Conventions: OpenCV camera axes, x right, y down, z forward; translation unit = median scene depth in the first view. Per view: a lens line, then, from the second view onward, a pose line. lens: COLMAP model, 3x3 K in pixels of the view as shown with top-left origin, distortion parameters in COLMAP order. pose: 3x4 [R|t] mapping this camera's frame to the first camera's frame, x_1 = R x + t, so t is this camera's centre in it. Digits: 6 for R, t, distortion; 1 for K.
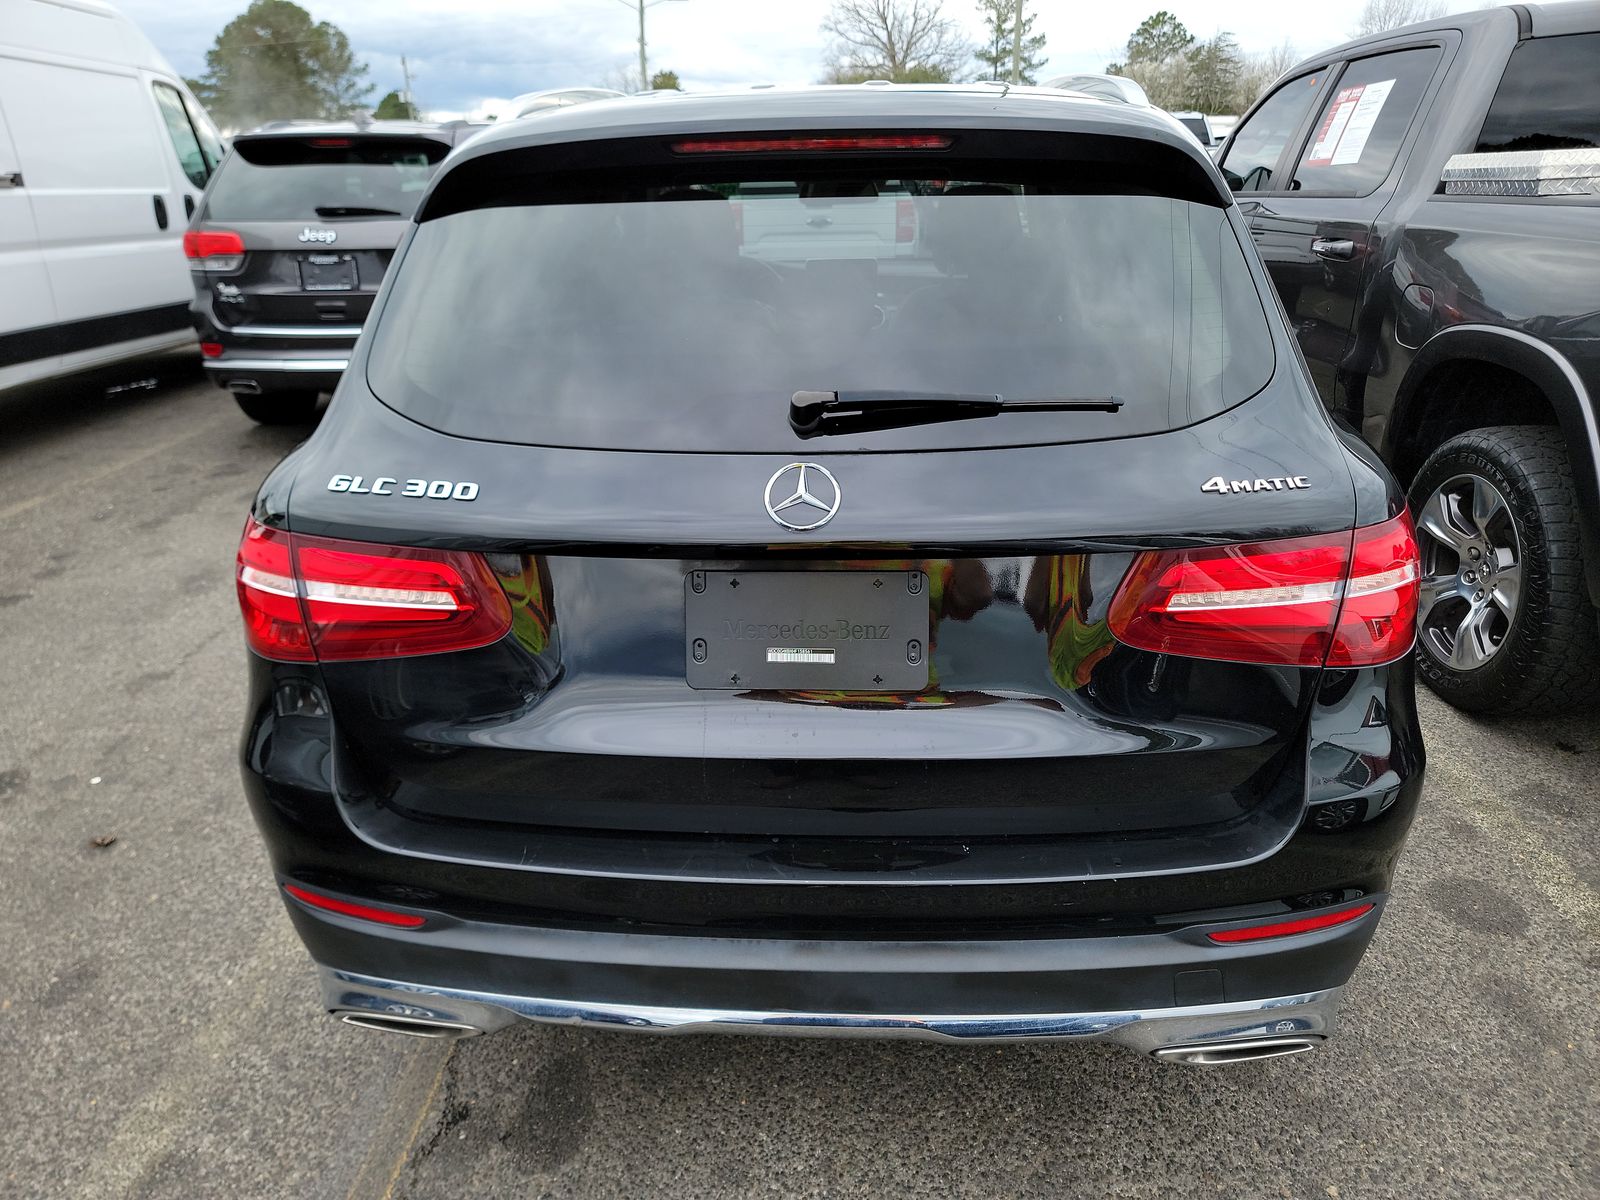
lens RADIAL K [[1123.6, 0, 793.3], [0, 1123.6, 601.4], [0, 0, 1]] dist [0.050943, -0.038297]
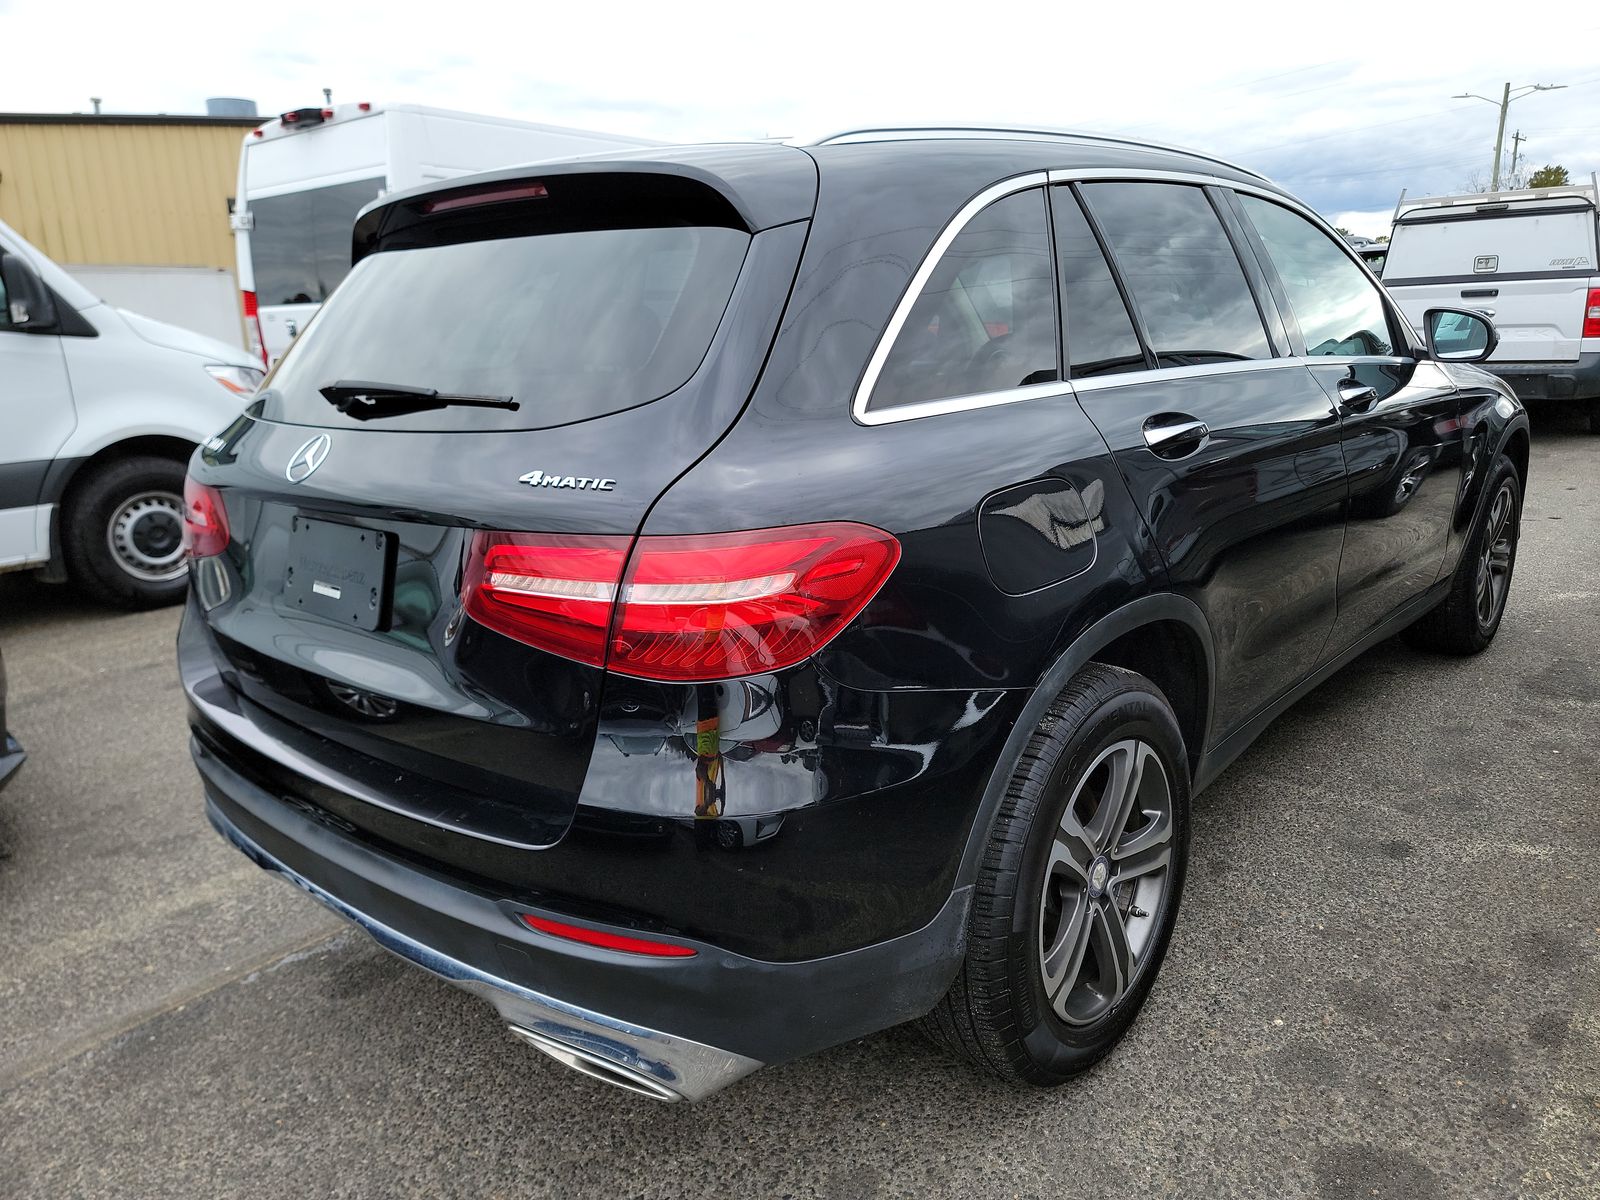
lens RADIAL K [[1123.6, 0, 815.2], [0, 1123.6, 607.1], [0, 0, 1]] dist [0.050943, -0.038297]
pose [[0.791056, 0.143432, -0.594691, 0.886598], [-0.195887, 0.980330, -0.024125, -0.006523], [0.579533, 0.135576, 0.803592, 0.222074]]
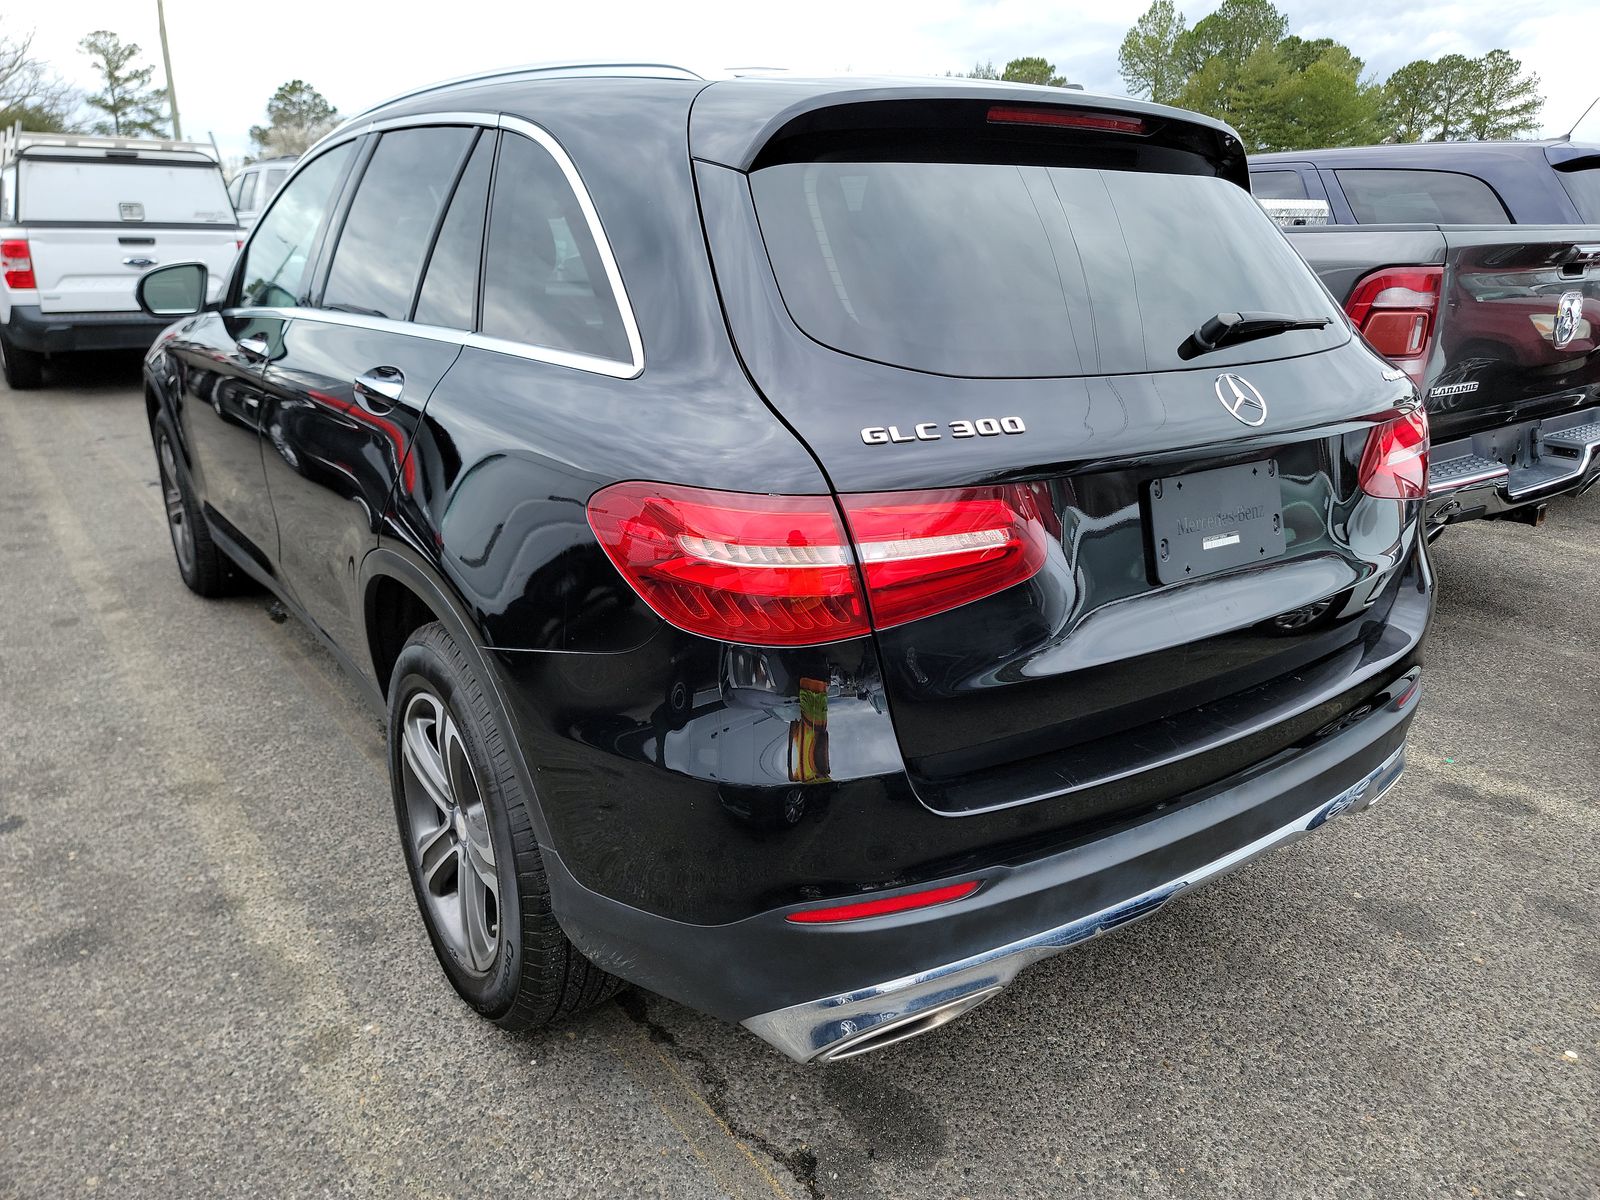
lens RADIAL K [[1123.6, 0, 797.2], [0, 1123.6, 589.6], [0, 0, 1]] dist [0.050943, -0.038297]
pose [[0.773325, -0.164058, 0.612417, -0.795598], [0.202940, 0.979172, 0.006045, 0.001292], [-0.600653, 0.119609, 0.790512, 0.247469]]
